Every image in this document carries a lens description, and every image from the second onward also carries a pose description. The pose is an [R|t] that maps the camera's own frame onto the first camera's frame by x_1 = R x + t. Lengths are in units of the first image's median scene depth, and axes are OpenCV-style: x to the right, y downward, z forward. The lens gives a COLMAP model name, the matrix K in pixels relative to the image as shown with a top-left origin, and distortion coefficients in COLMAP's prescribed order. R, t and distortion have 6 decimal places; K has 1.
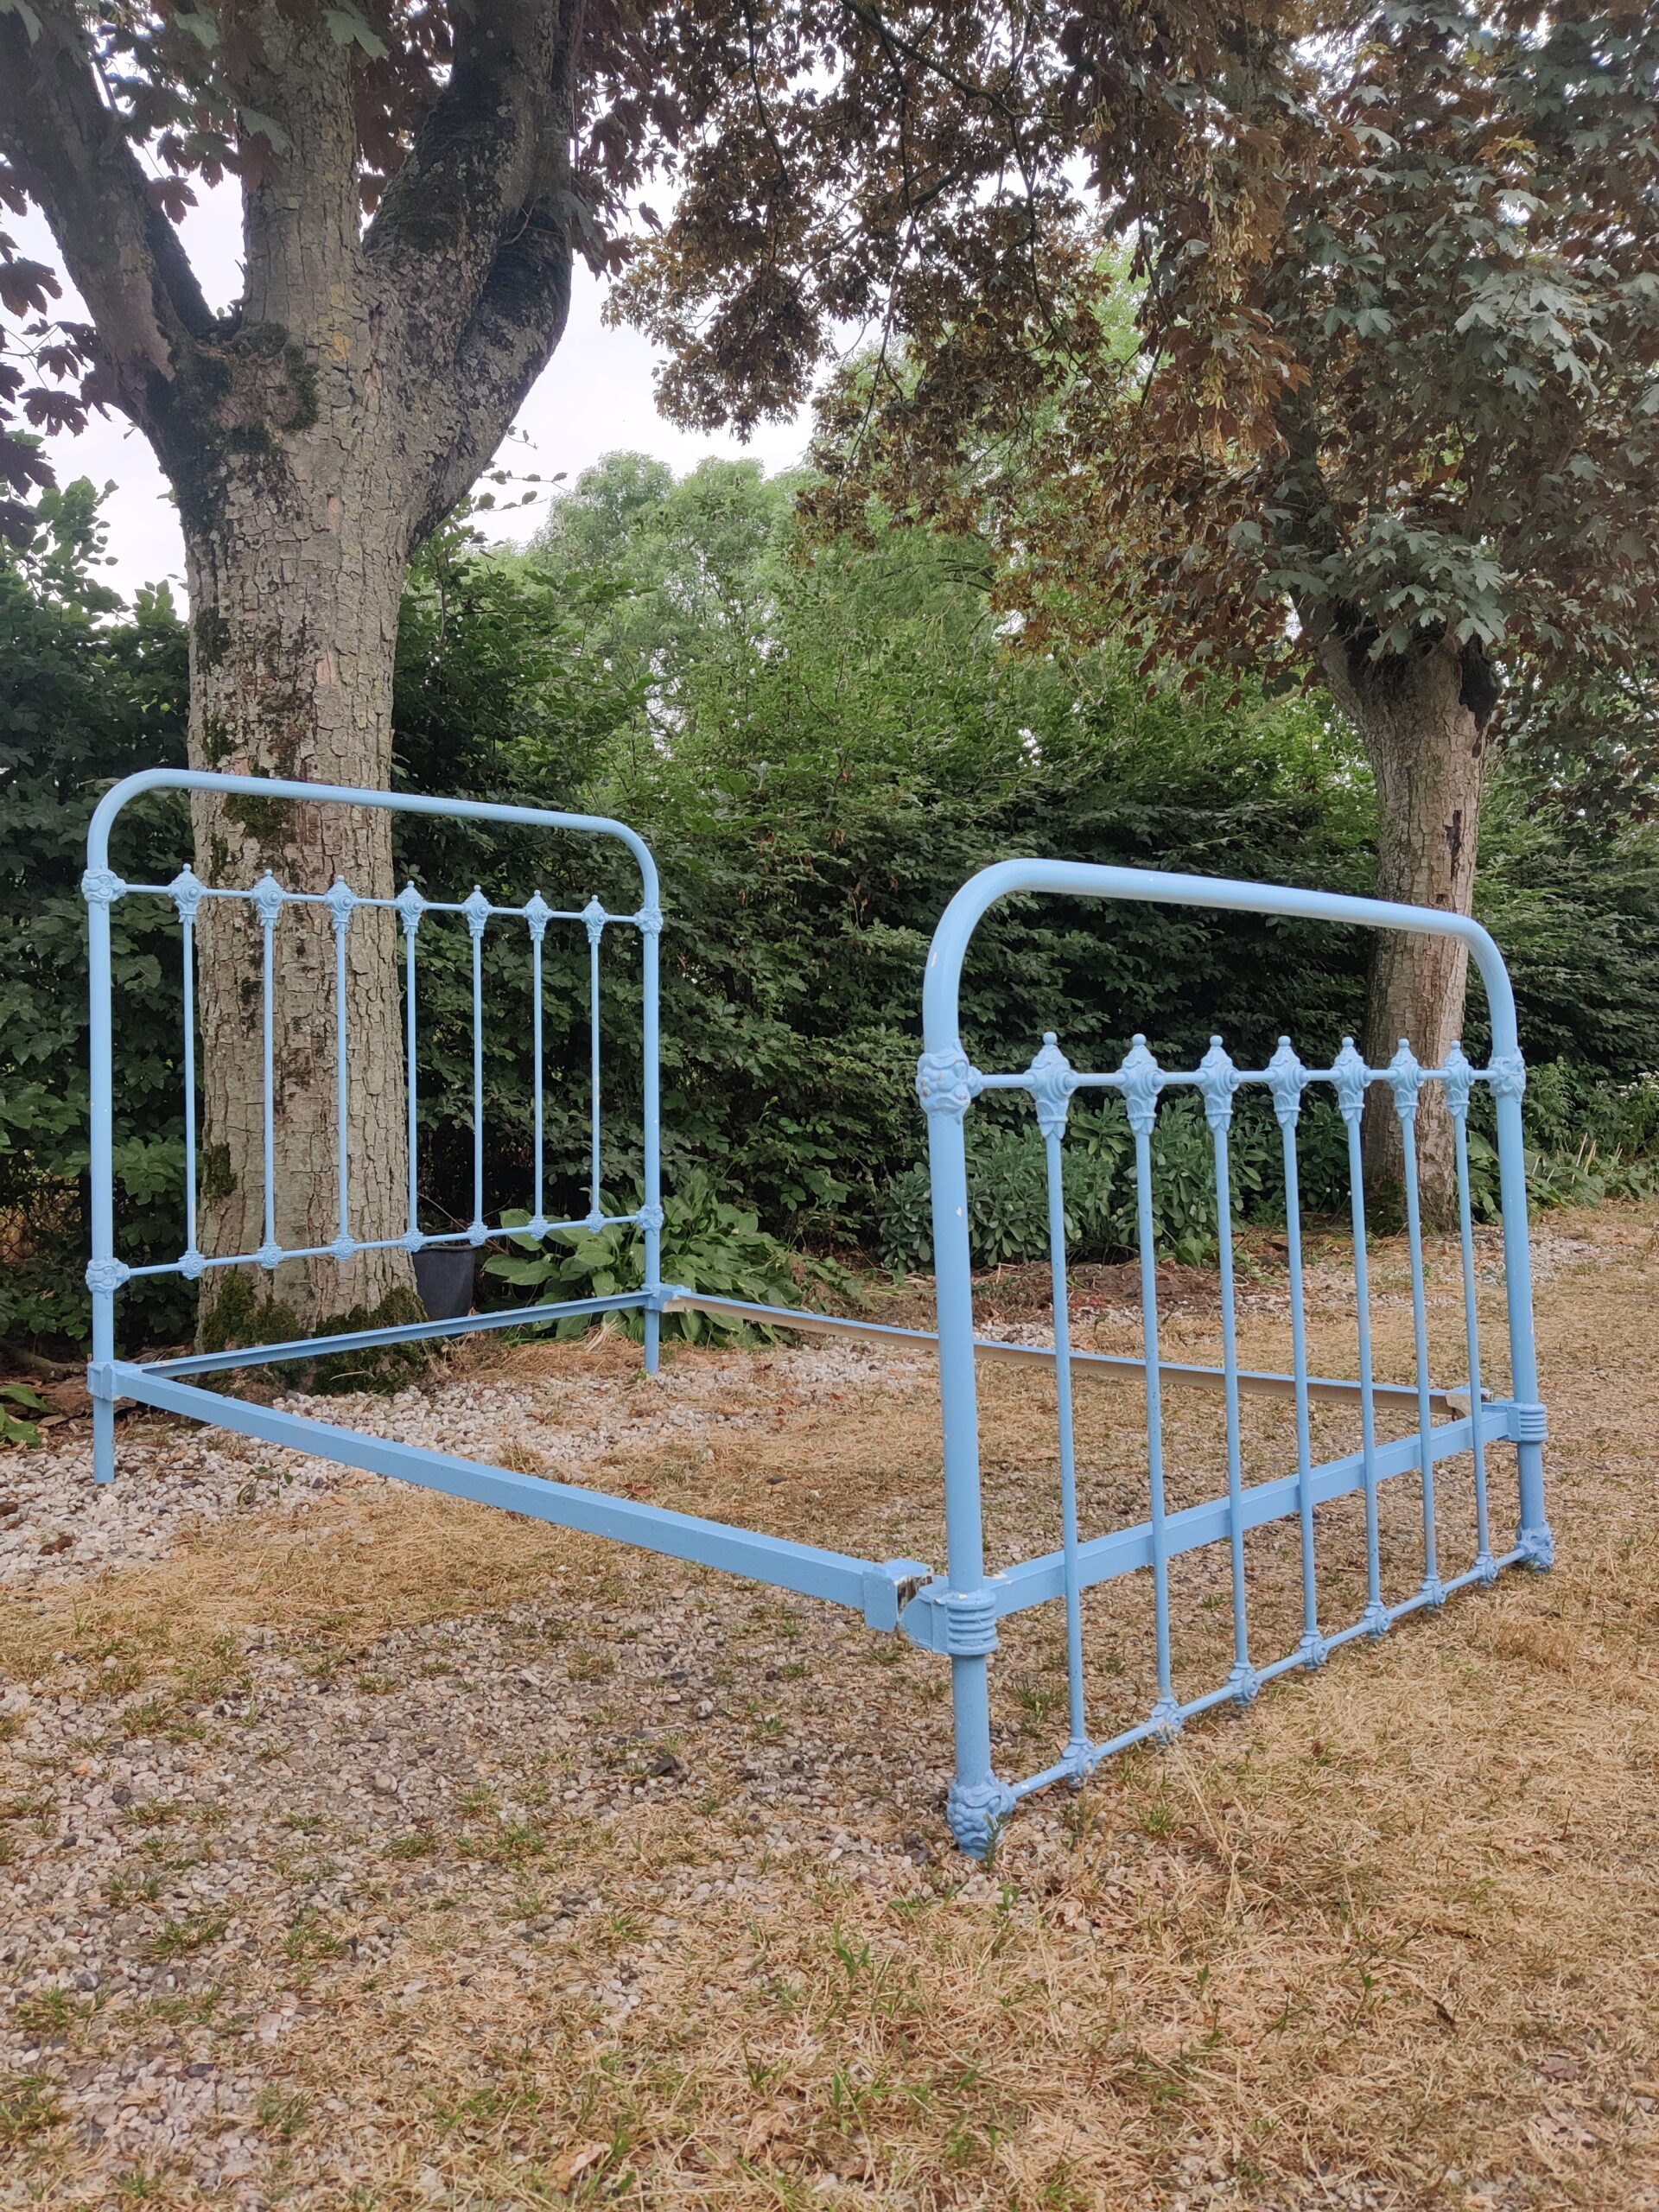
lens RADIAL K [[1700.9, 0, 831.1], [0, 1700.9, 1108.7], [0, 0, 1]] dist [-0.008383, -0.010075]
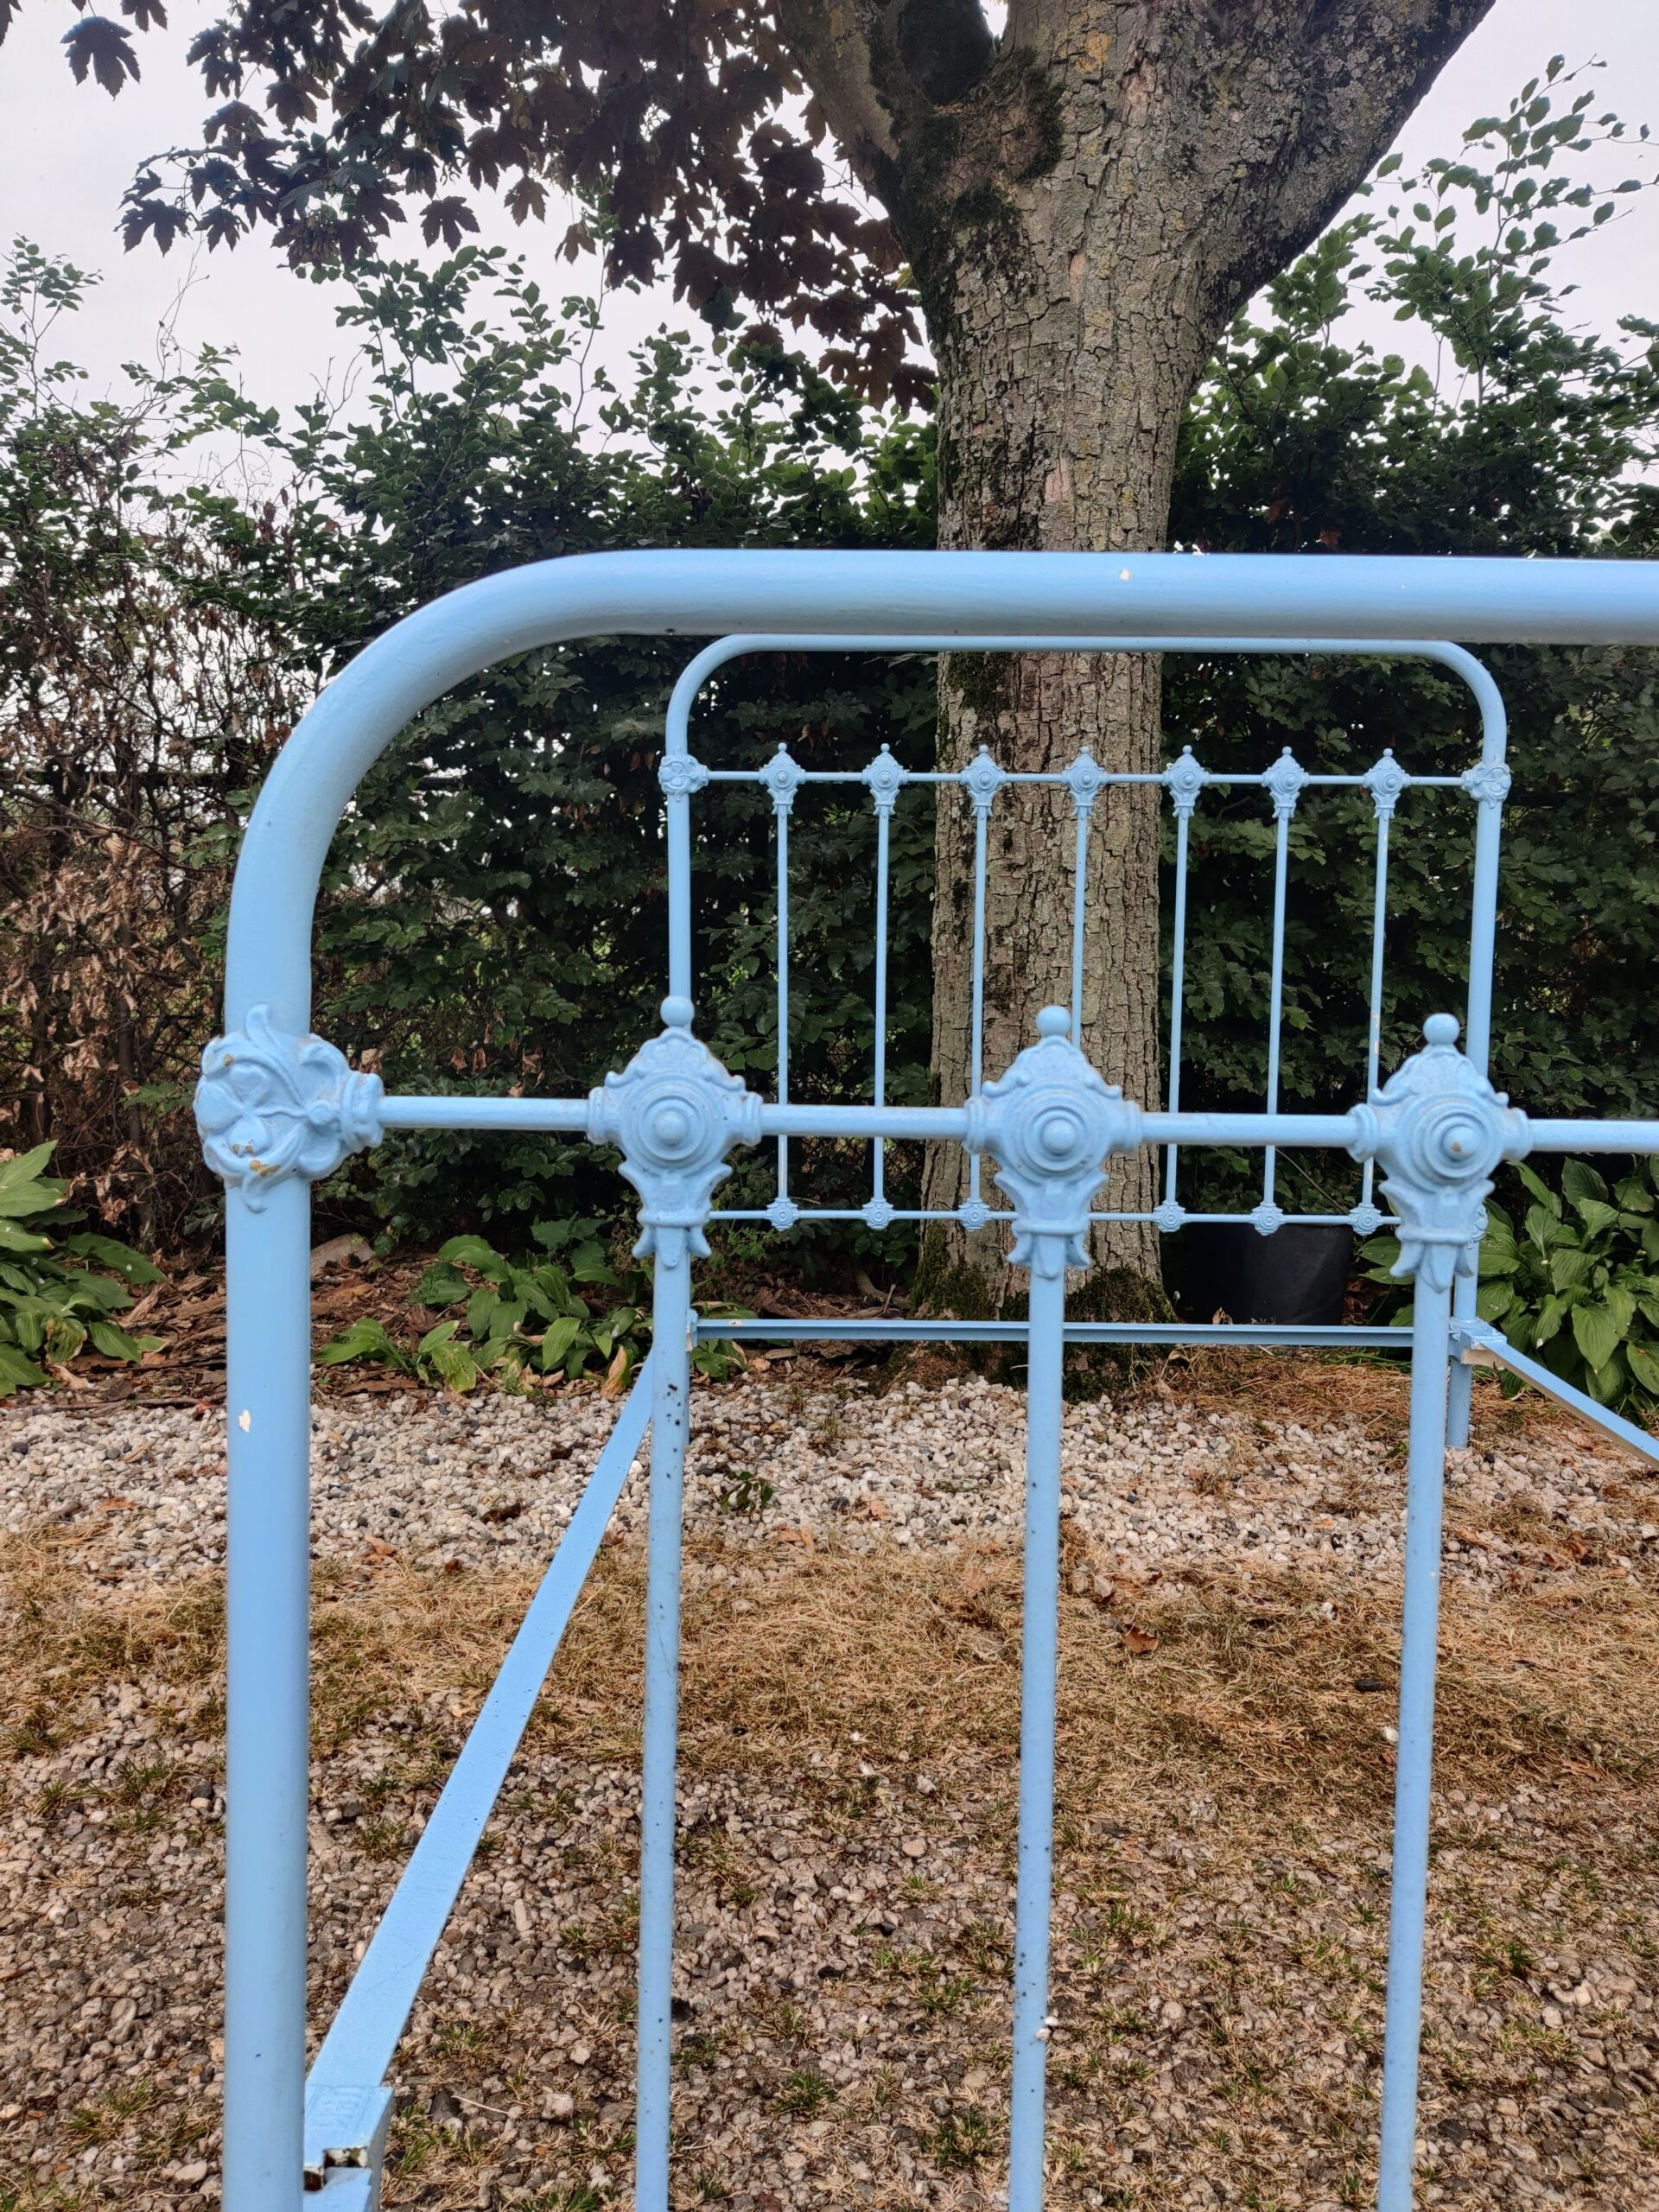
lens RADIAL K [[1700.9, 0, 817.4], [0, 1700.9, 1114.7], [0, 0, 1]] dist [-0.008383, -0.010075]
pose [[0.699903, 0.081866, -0.709530, 0.208285], [-0.038060, 0.996273, 0.077407, -0.023736], [0.713223, -0.027172, 0.700410, 0.364334]]
